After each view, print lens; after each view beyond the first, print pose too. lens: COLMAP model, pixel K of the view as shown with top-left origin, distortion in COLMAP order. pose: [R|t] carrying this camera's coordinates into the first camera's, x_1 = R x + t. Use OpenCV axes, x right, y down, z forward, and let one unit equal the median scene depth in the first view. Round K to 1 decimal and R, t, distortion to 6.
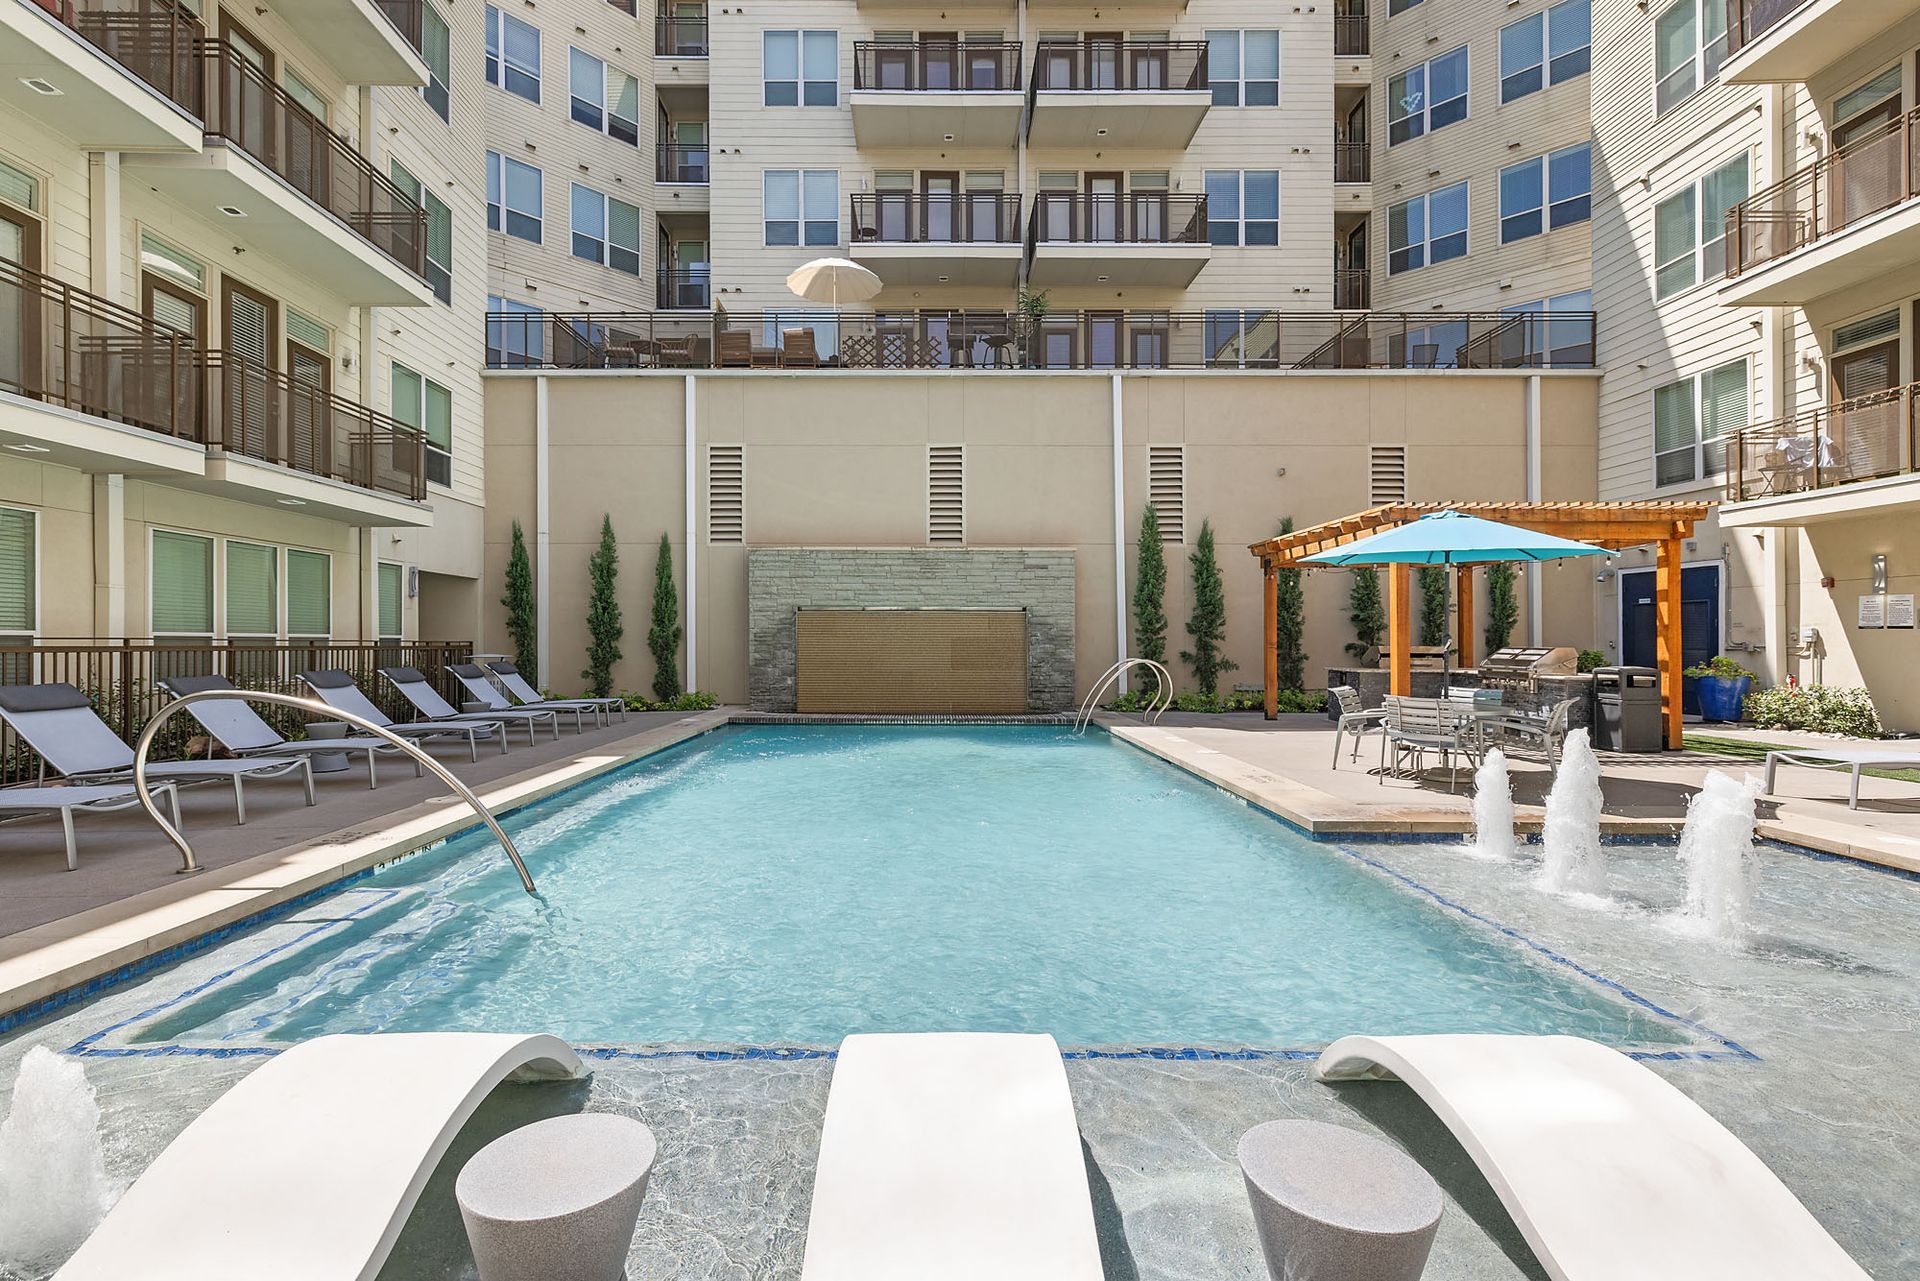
lens RADIAL K [[876.5, 0, 951.4], [0, 876.5, 638.9], [0, 0, 1]] dist [-0.003122, 0.001544]
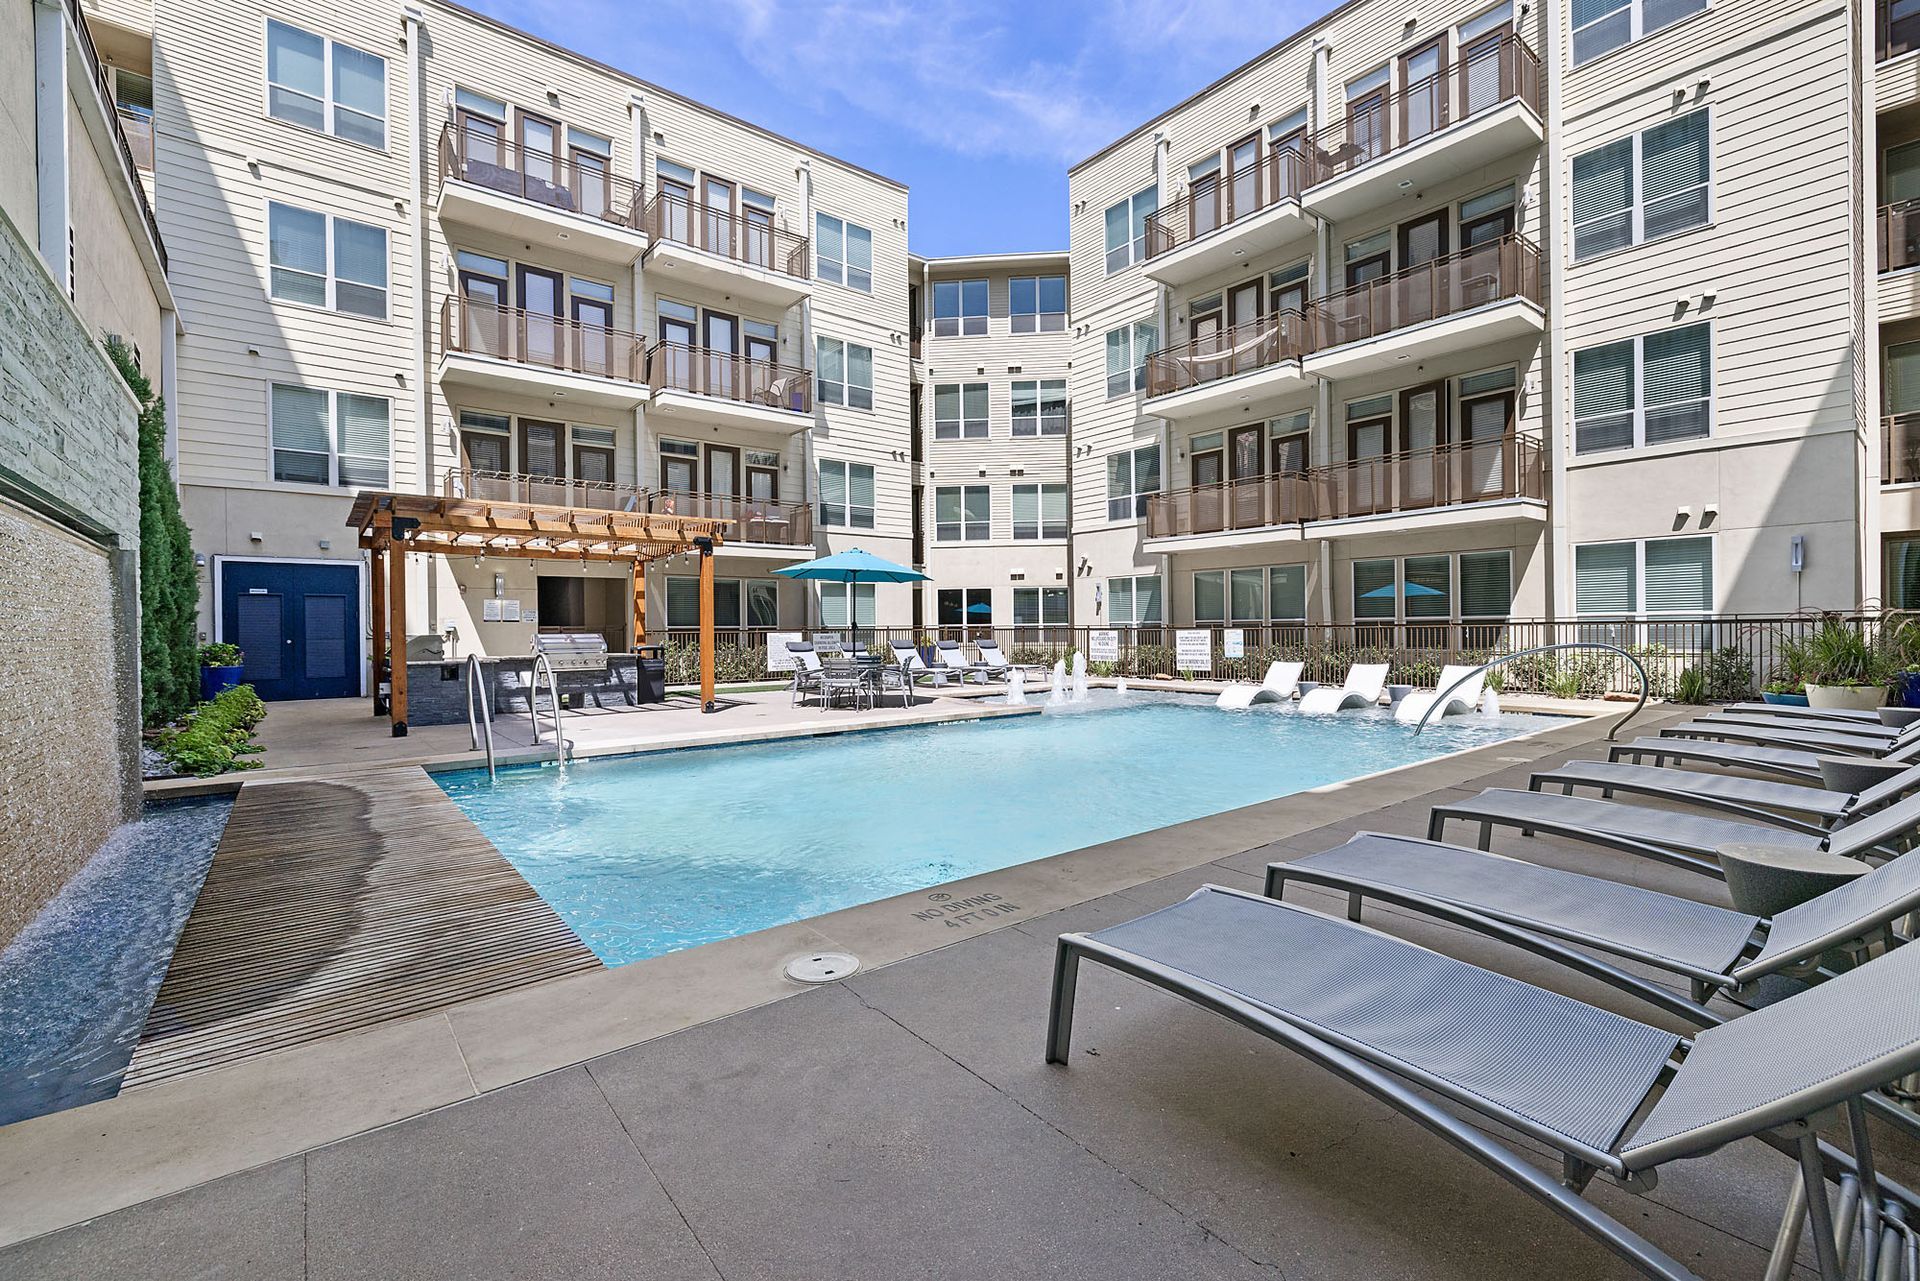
lens RADIAL K [[813.0, 0, 964.0], [0, 813.0, 631.6], [0, 0, 1]] dist [-0.000162, 0.001129]
pose [[-0.619991, 0.005082, 0.784592, -0.468487], [0.010837, 0.999939, 0.002086, 0.009769], [-0.784534, 0.009796, -0.620009, 1.051114]]
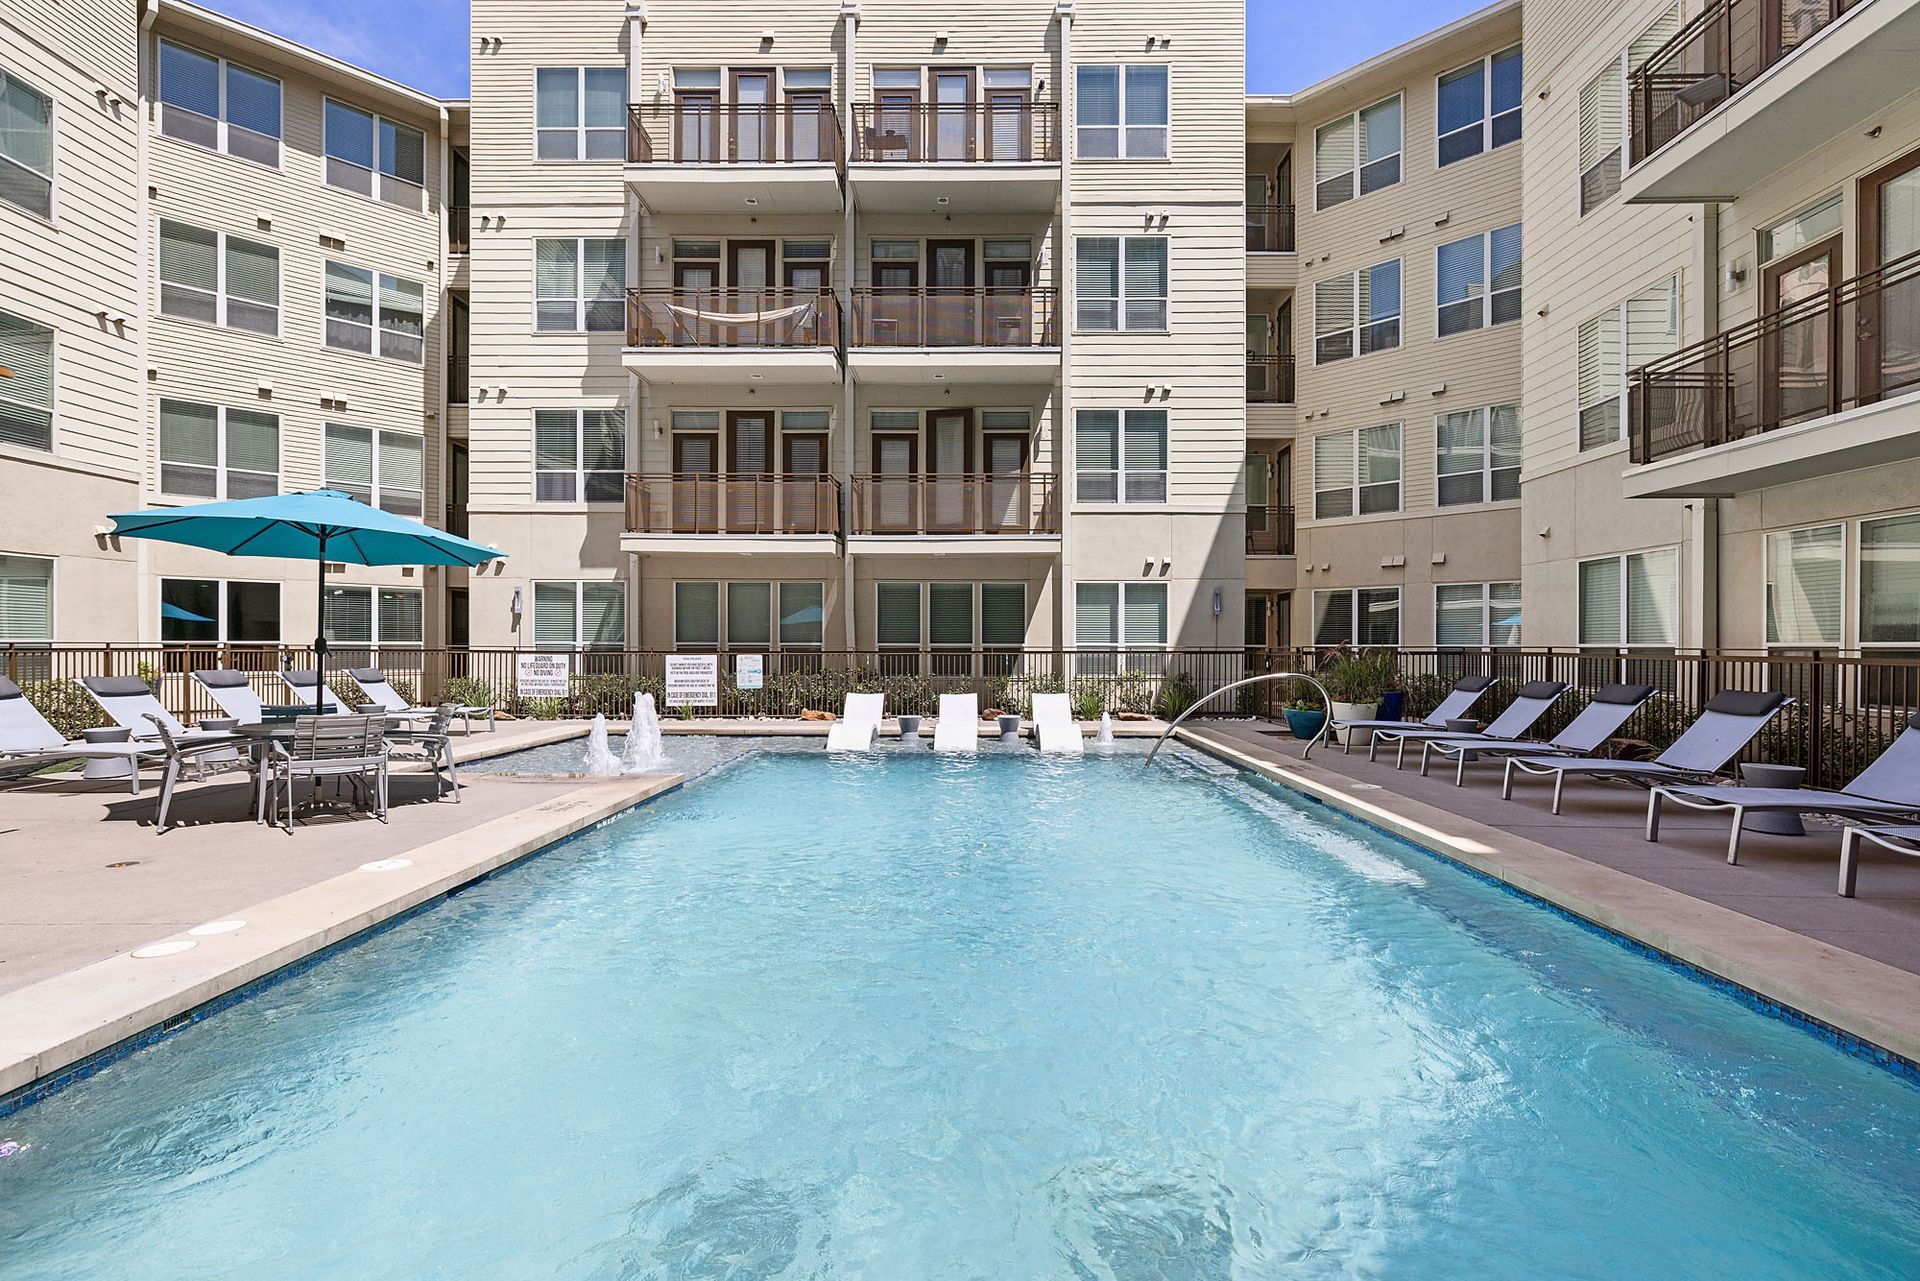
lens RADIAL K [[876.5, 0, 967.5], [0, 876.5, 645.7], [0, 0, 1]] dist [-0.003122, 0.001544]
pose [[-0.999577, -0.002111, 0.028990, -0.041726], [-0.002169, 0.999996, -0.001981, 0.003688], [-0.028985, -0.002043, -0.999578, 1.048973]]
